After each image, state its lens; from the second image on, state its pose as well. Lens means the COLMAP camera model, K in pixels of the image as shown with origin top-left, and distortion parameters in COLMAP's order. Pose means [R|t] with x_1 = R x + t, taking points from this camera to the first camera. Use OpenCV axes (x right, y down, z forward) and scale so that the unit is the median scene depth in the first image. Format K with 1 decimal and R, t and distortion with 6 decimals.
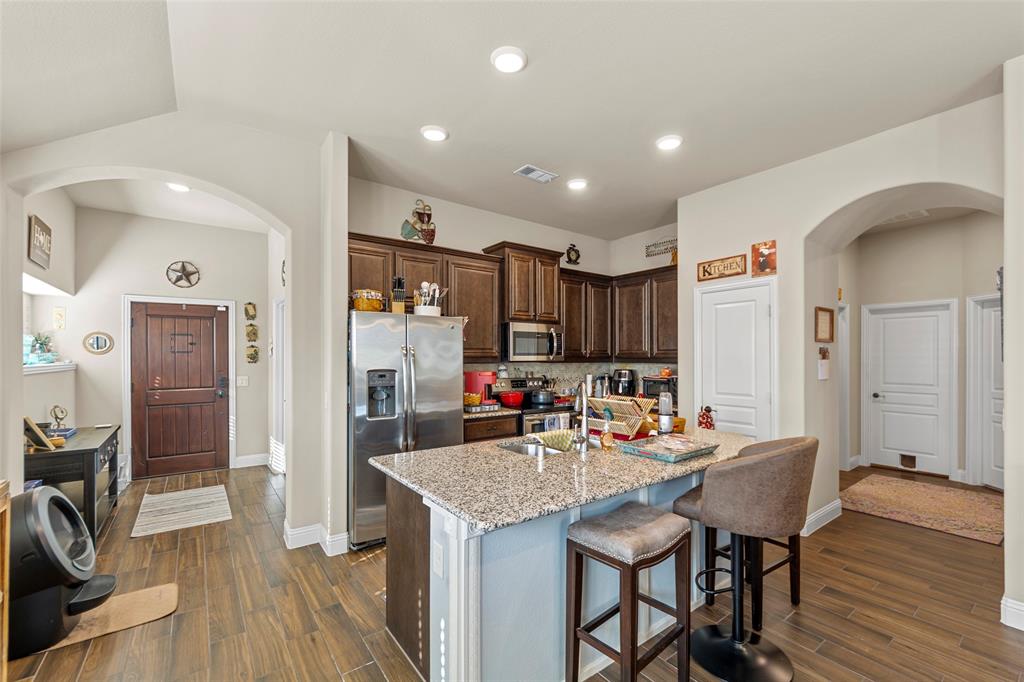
lens RADIAL K [[427.3, 0, 513.8], [0, 427.3, 357.2], [0, 0, 1]] dist [-0.000932, -0.000677]
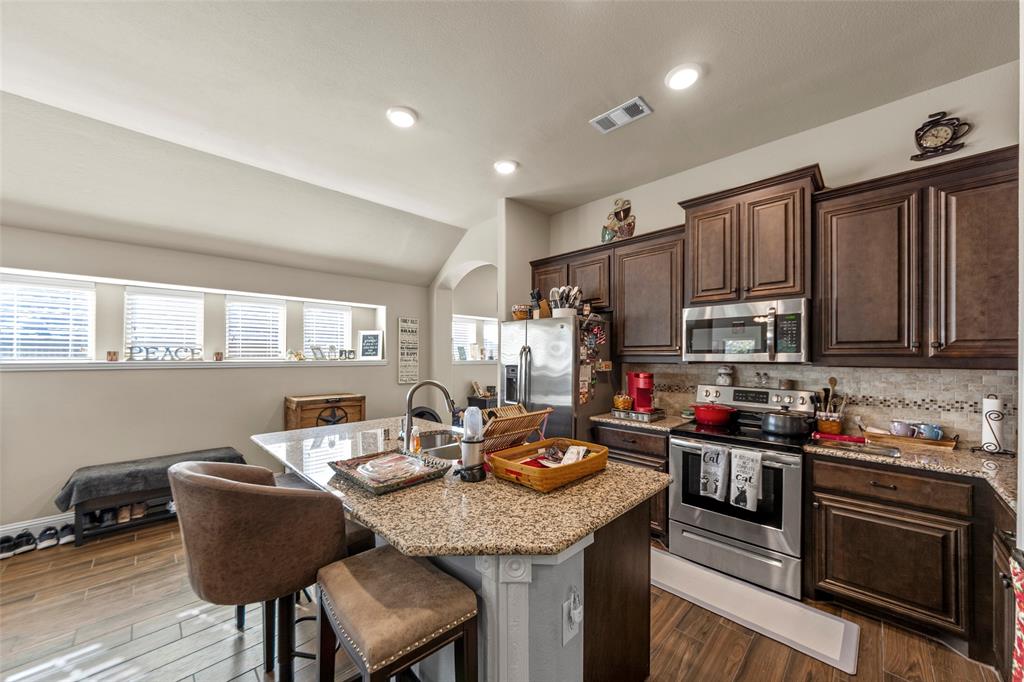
lens RADIAL K [[368.9, 0, 514.7], [0, 368.9, 354.6], [0, 0, 1]] dist [-0.002882, 0.000093]
pose [[0.147411, -0.003197, -0.989070, 0.584123], [-0.004106, 0.999984, -0.003844, 0.001381], [0.989067, 0.004627, 0.147395, 0.618120]]
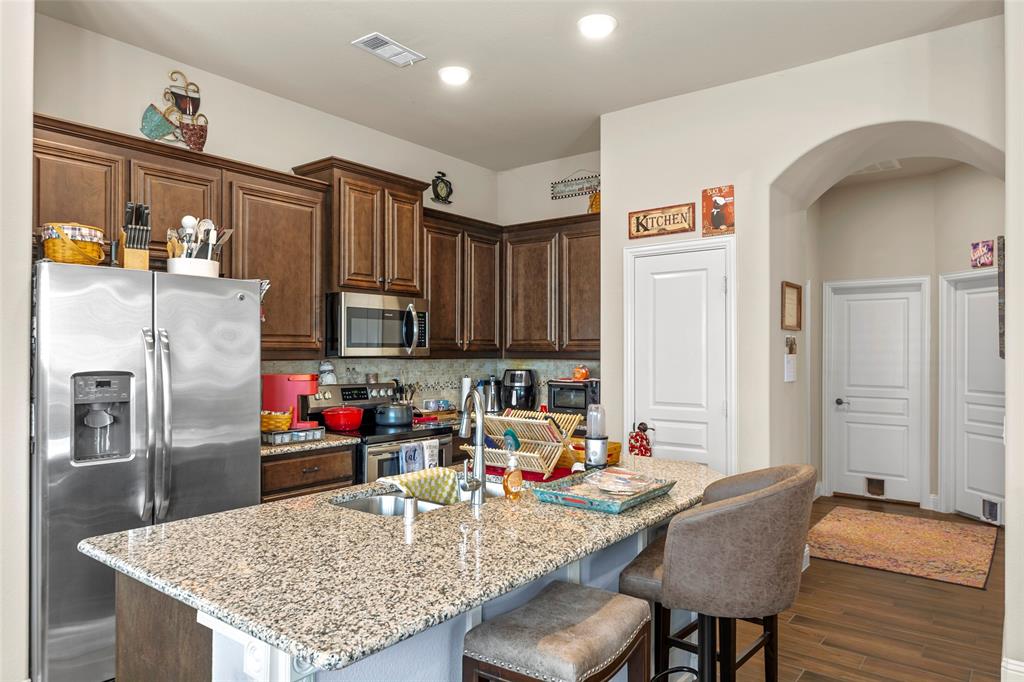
lens RADIAL K [[657.6, 0, 516.0], [0, 657.6, 348.0], [0, 0, 1]] dist [-0.001717, -0.001859]
pose [[0.963338, 0.003432, 0.268267, -0.020323], [-0.002287, 0.999987, -0.004581, 0.000890], [-0.268279, 0.003800, 0.963334, 0.041031]]
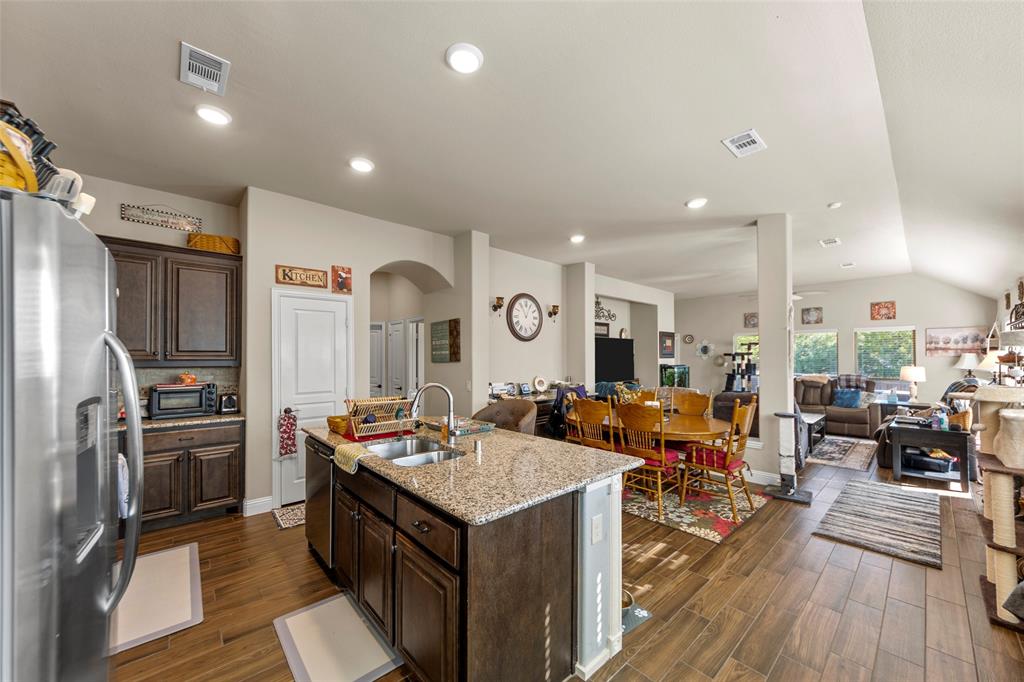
lens RADIAL K [[377.4, 0, 515.1], [0, 377.4, 355.2], [0, 0, 1]] dist [-0.000823, -0.000082]
pose [[-0.095909, 0.009544, 0.995344, -0.467174], [0.003120, 0.999952, -0.009288, -0.000580], [-0.995385, 0.002215, -0.095934, 0.513035]]
